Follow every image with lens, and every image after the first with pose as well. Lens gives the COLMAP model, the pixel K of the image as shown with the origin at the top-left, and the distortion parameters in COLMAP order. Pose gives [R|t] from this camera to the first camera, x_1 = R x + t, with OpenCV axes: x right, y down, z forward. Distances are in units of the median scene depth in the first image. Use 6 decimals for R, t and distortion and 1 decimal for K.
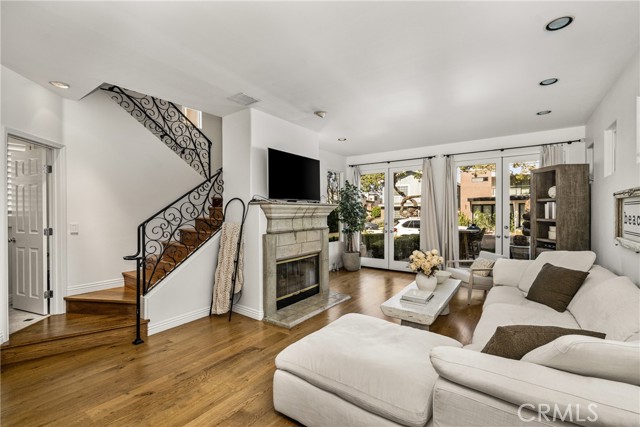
lens RADIAL K [[270.7, 0, 305.3], [0, 270.7, 213.6], [0, 0, 1]] dist [0.001773, 0.000357]
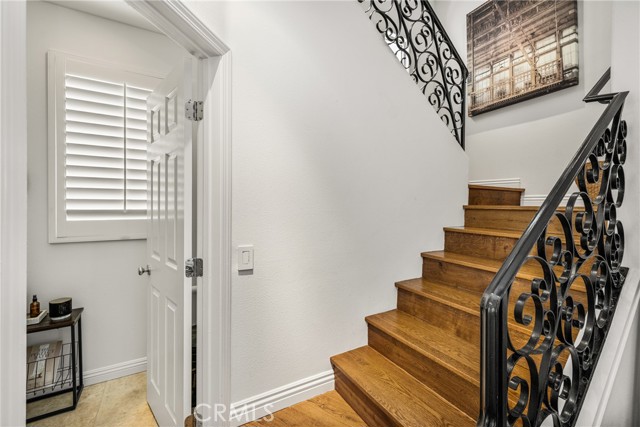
lens RADIAL K [[270.7, 0, 323.8], [0, 270.7, 208.5], [0, 0, 1]] dist [0.001773, 0.000357]
pose [[0.931227, 0.010036, -0.364301, -0.484787], [-0.009388, 0.999950, 0.003549, -0.018650], [0.364318, 0.000115, 0.931275, 0.540485]]
